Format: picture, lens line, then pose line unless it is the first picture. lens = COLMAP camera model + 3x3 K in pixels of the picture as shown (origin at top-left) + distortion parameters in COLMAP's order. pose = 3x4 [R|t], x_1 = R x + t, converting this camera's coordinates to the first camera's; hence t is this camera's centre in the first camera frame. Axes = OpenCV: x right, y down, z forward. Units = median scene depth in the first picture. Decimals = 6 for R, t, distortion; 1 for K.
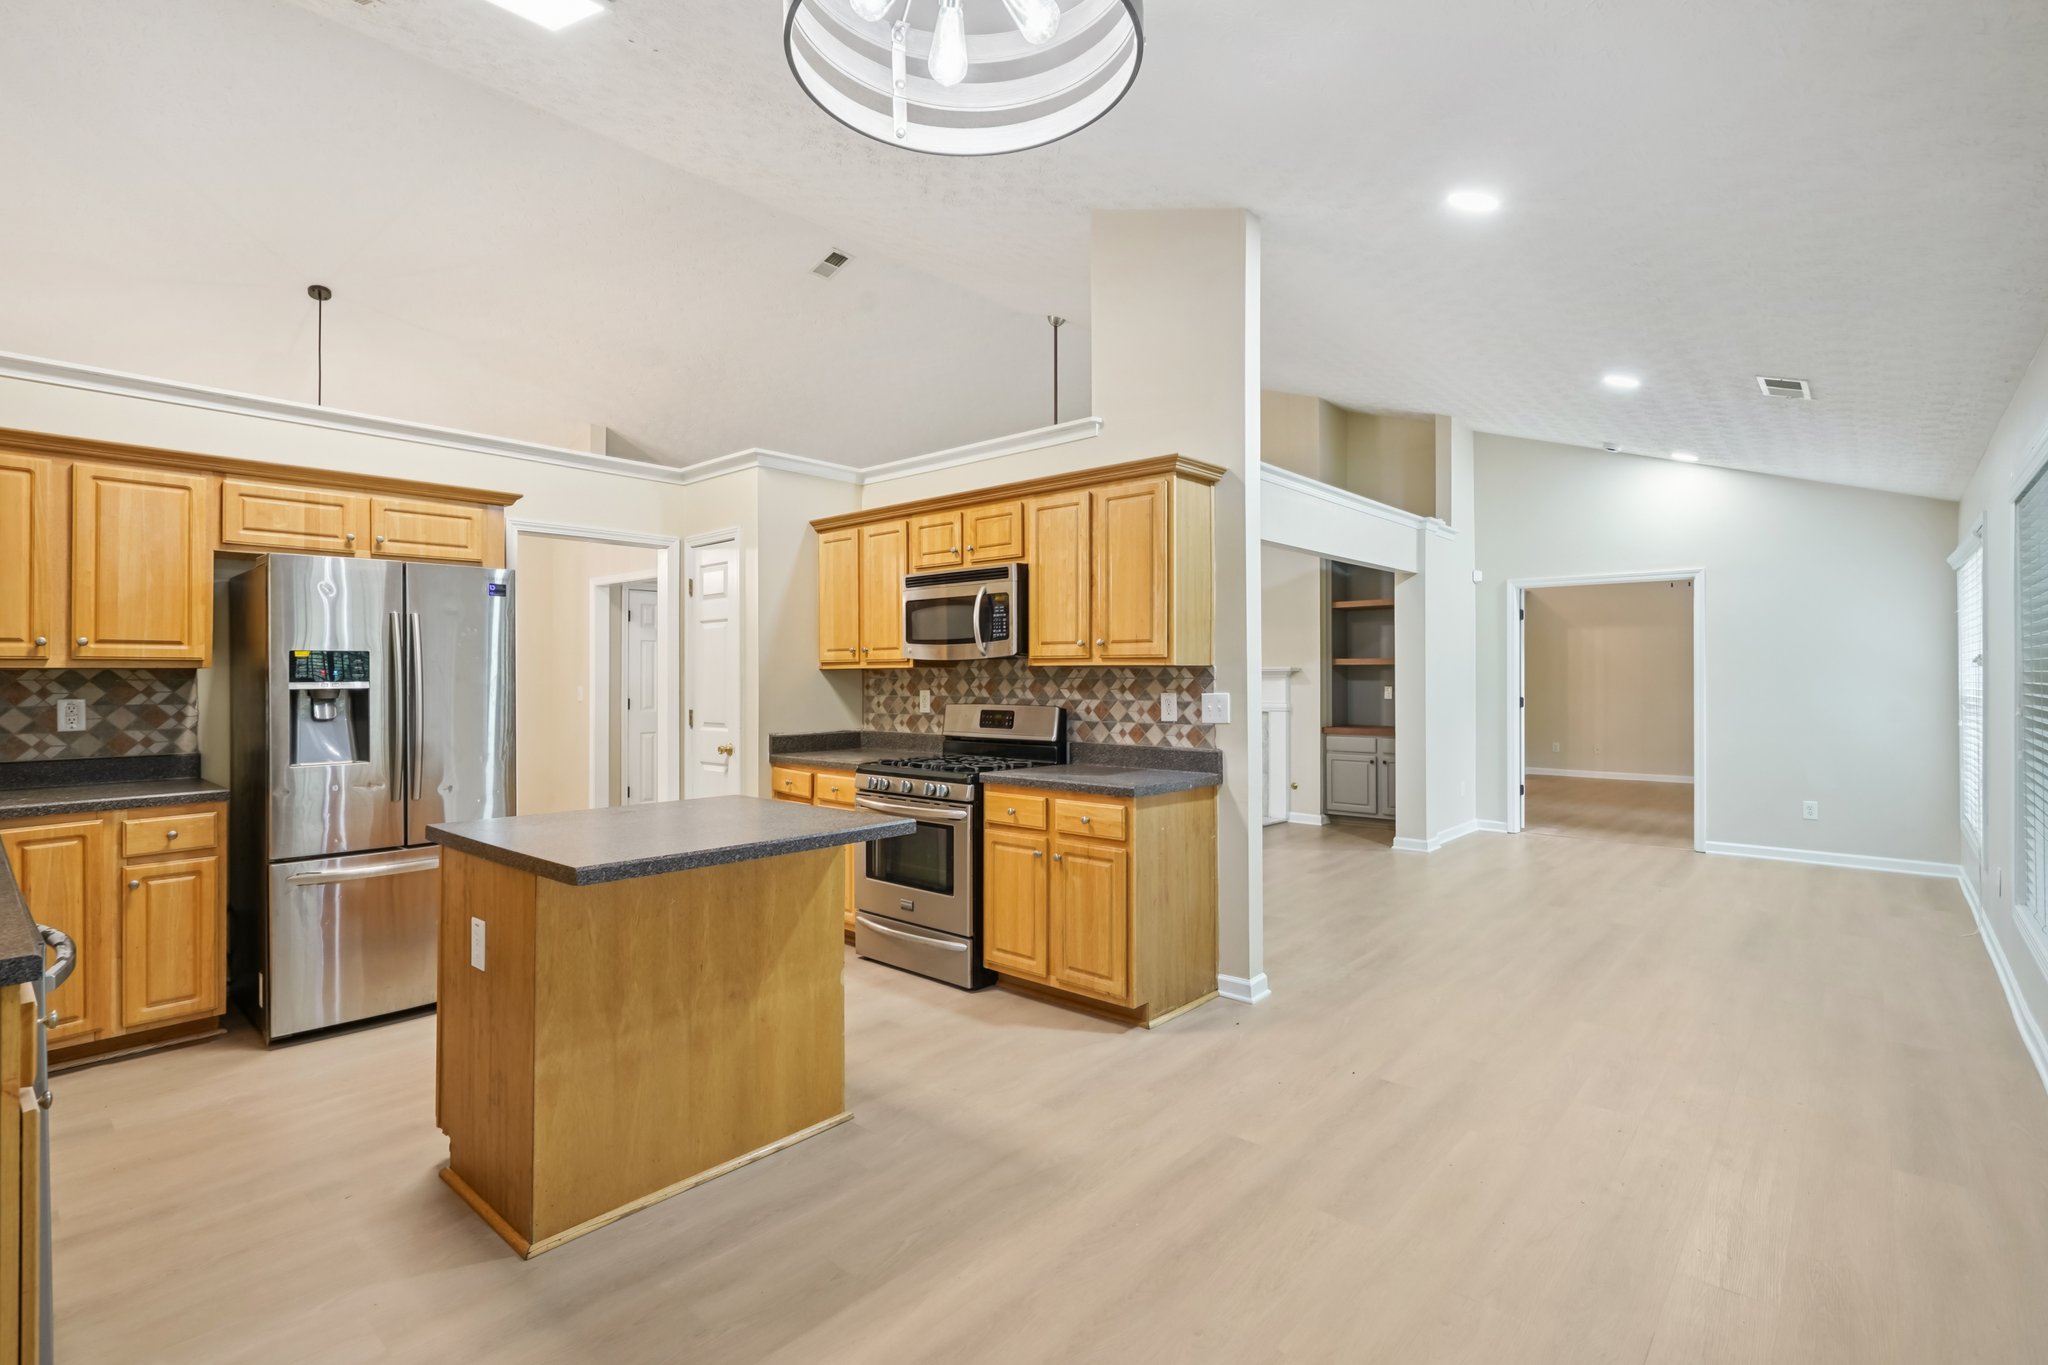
lens RADIAL K [[958.8, 0, 1009.4], [0, 958.8, 672.1], [0, 0, 1]] dist [-0.002295, 0.000233]
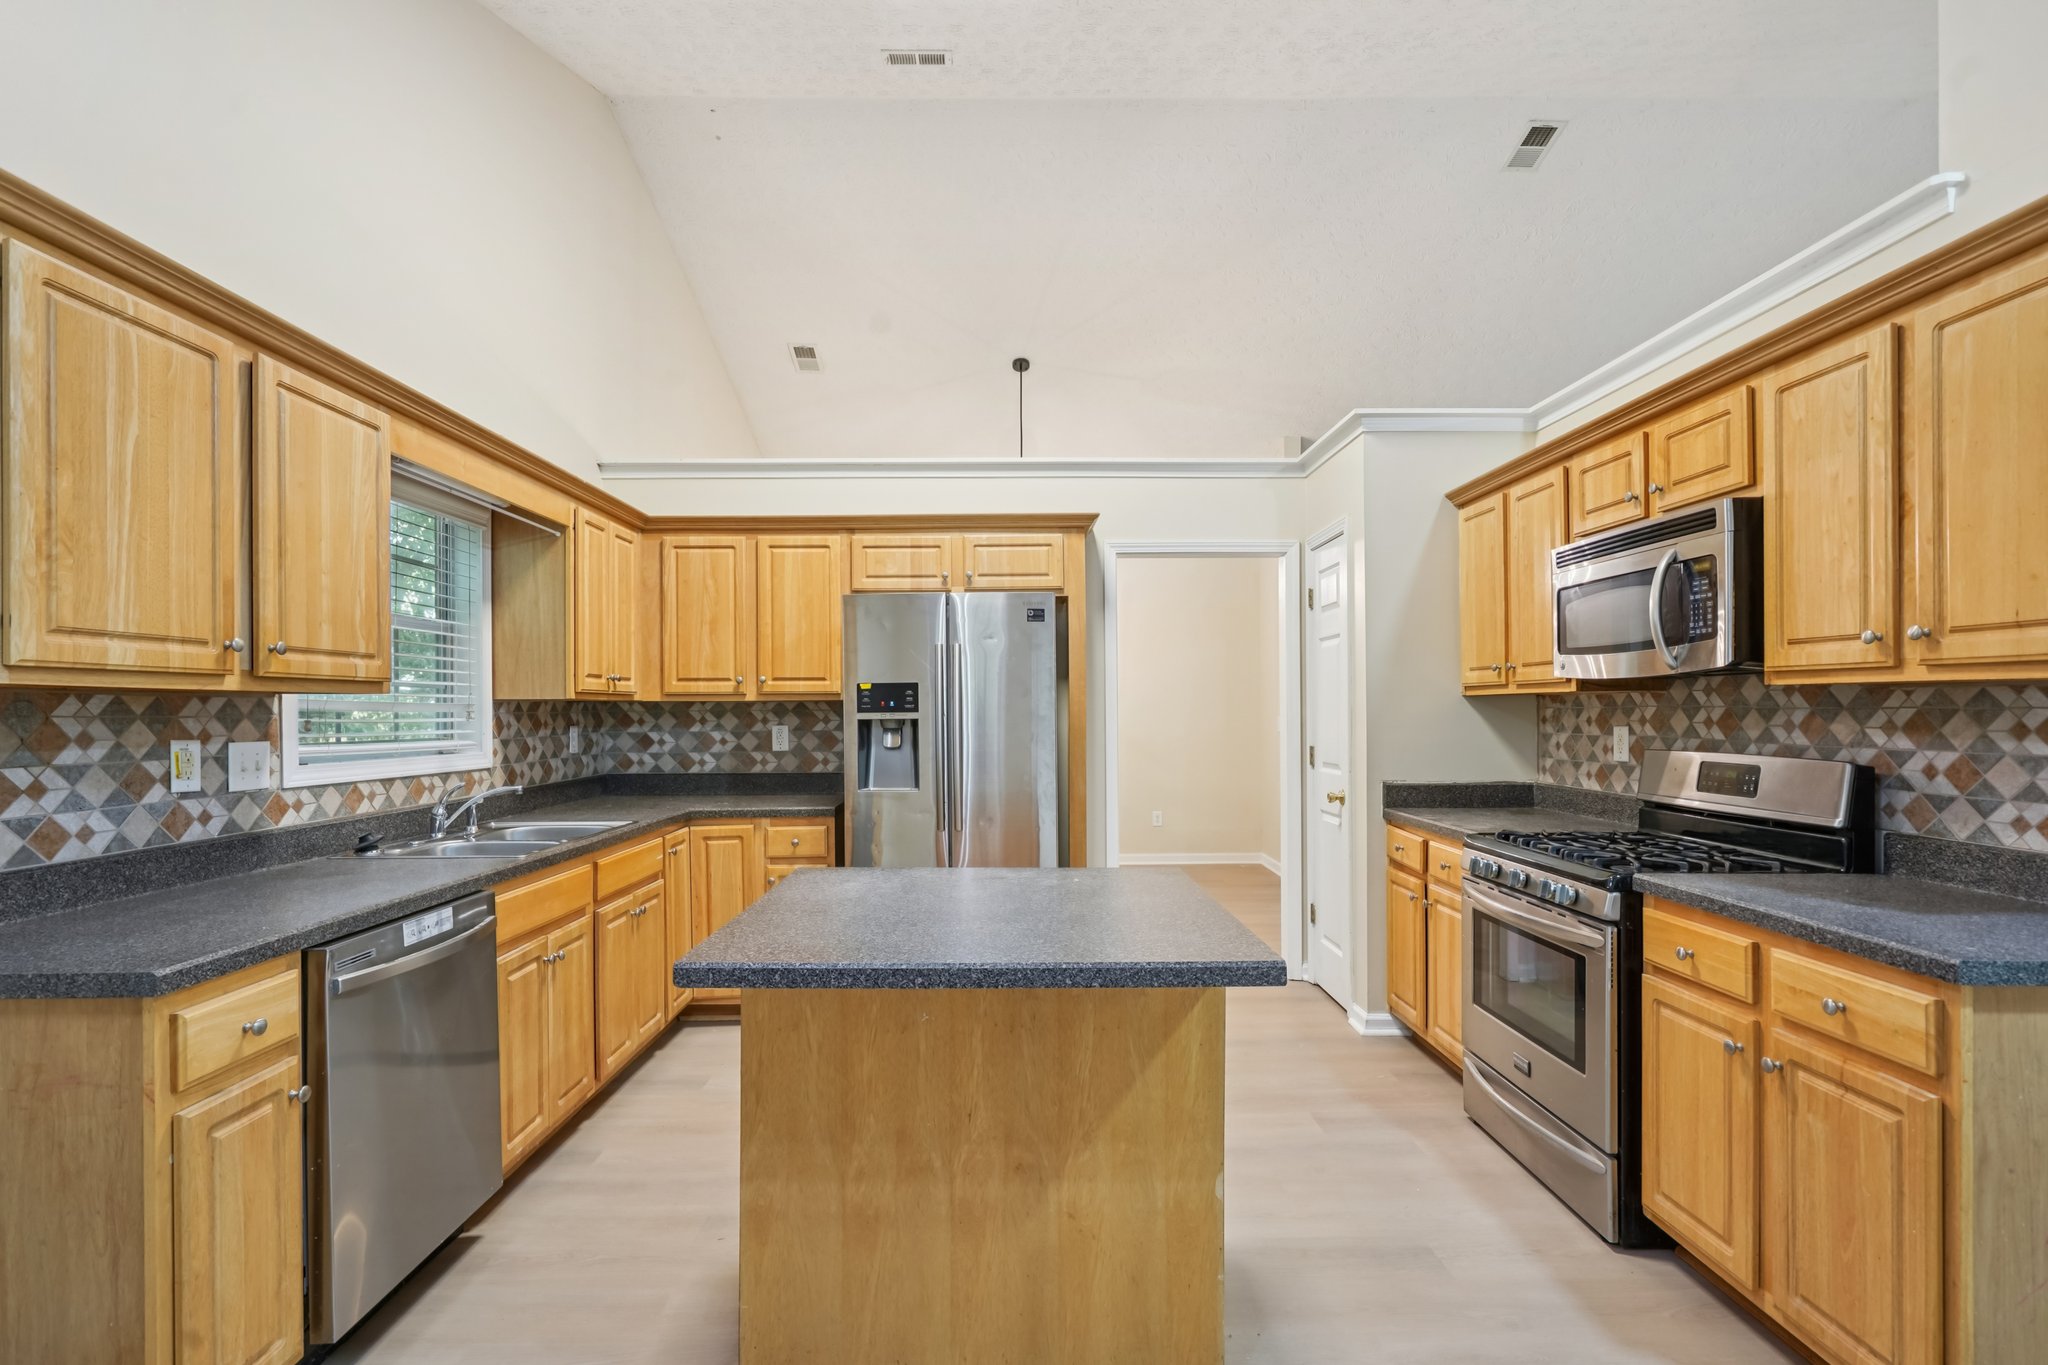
lens RADIAL K [[949.7, 0, 1012.3], [0, 949.7, 707.8], [0, 0, 1]] dist [-0.002152, 0.001360]
pose [[0.673501, -0.001158, -0.739186, 0.136516], [0.006390, 0.999971, 0.004255, 0.001248], [0.739159, -0.007589, 0.673488, 0.341044]]
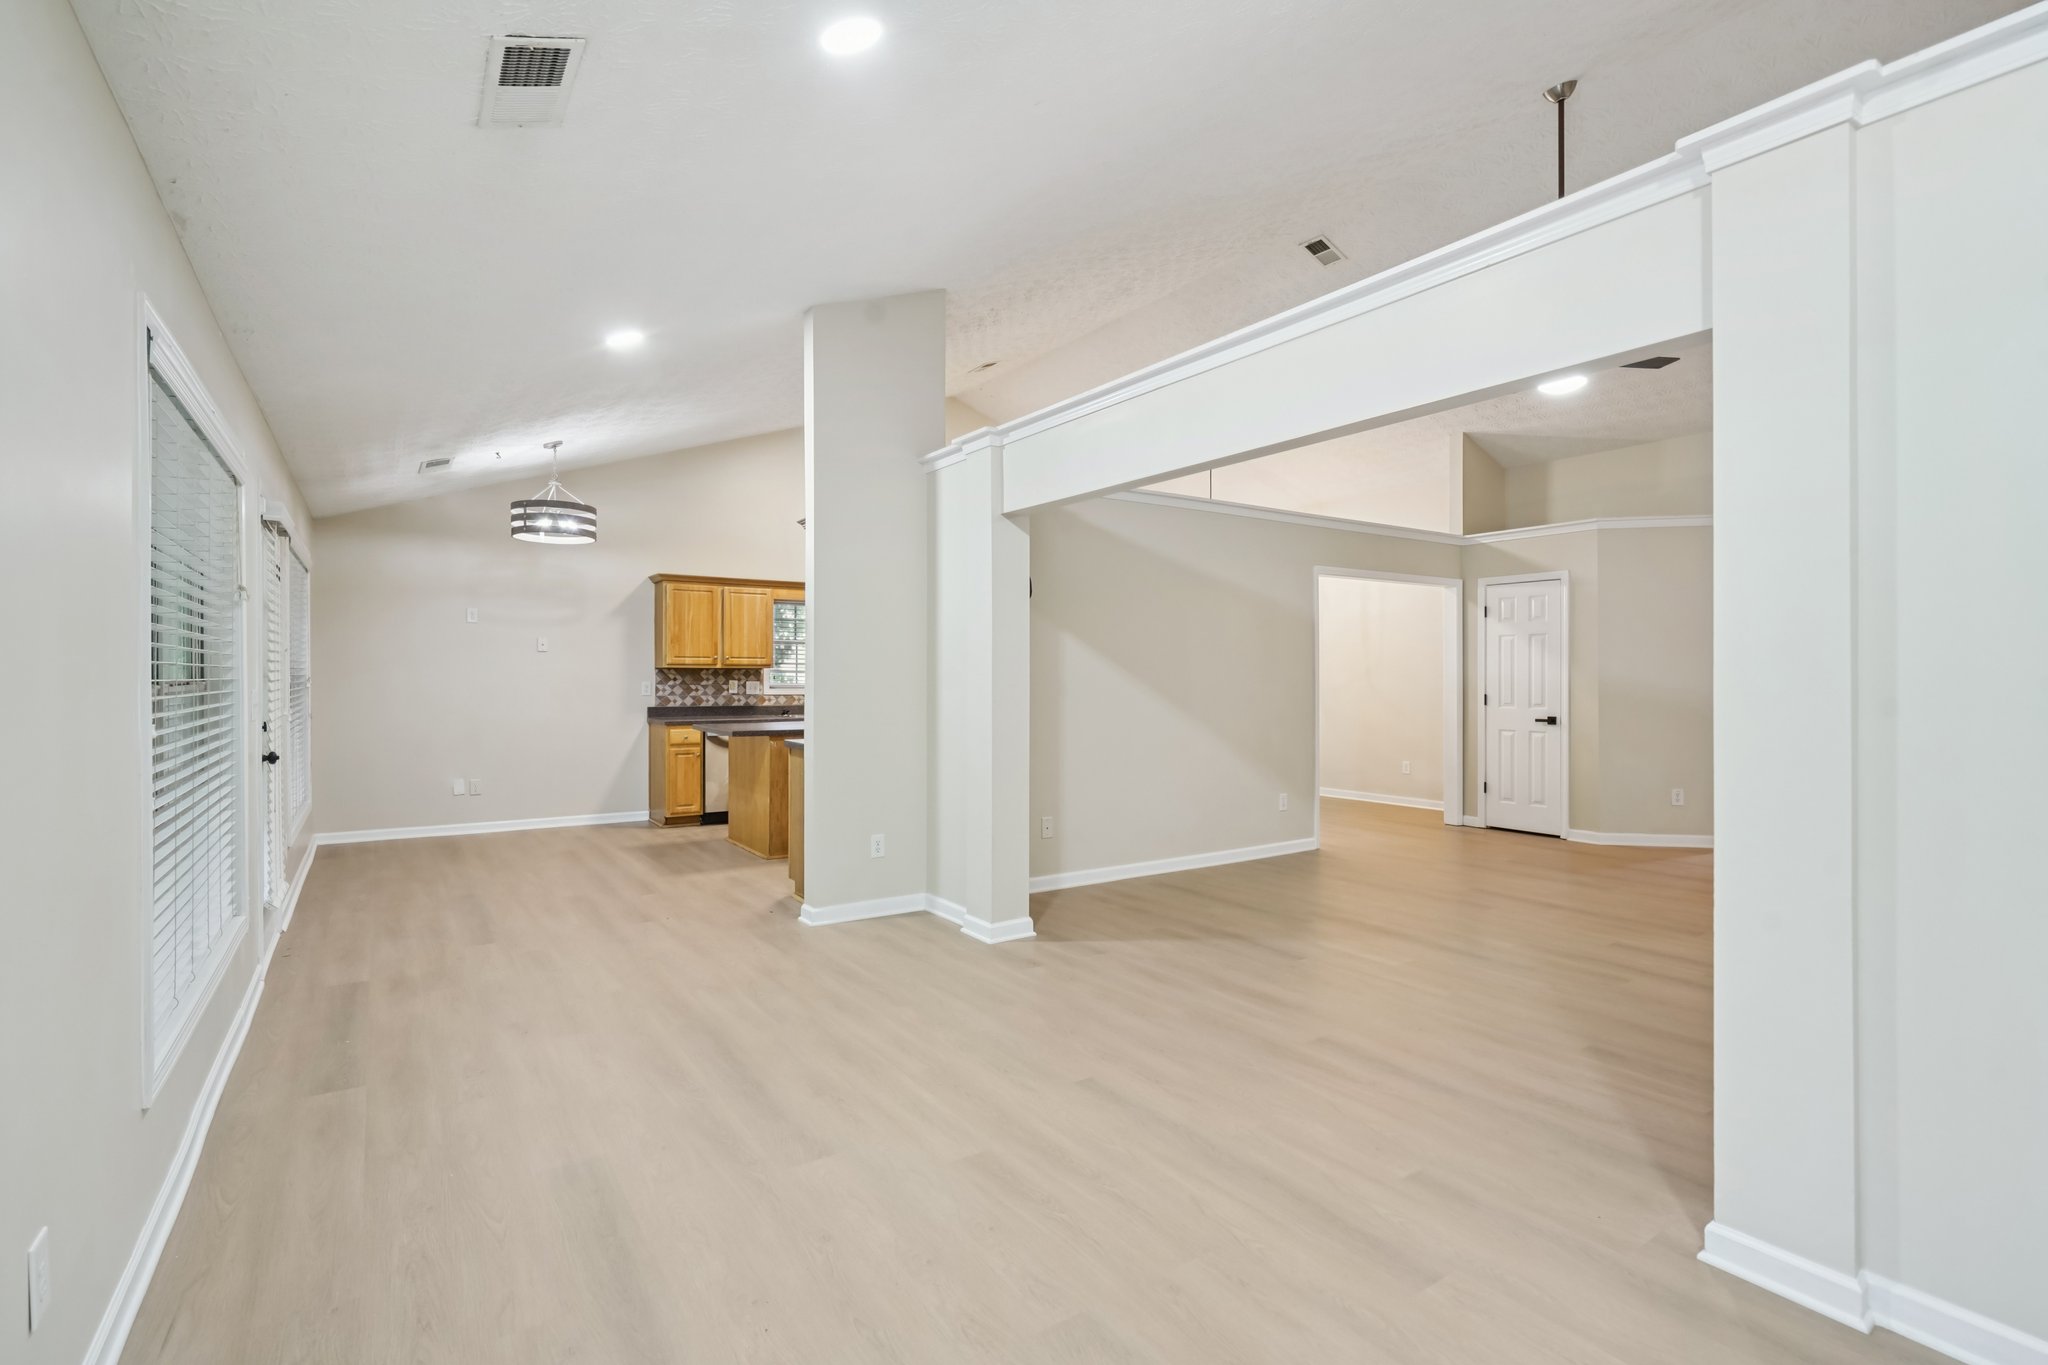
lens RADIAL K [[958.8, 0, 1009.4], [0, 958.8, 672.1], [0, 0, 1]] dist [-0.002295, 0.000233]
pose [[-0.255233, -0.000042, -0.966880, 1.391288], [0.005937, 0.999981, -0.001610, 0.008169], [0.966861, -0.006151, -0.255228, 1.543270]]
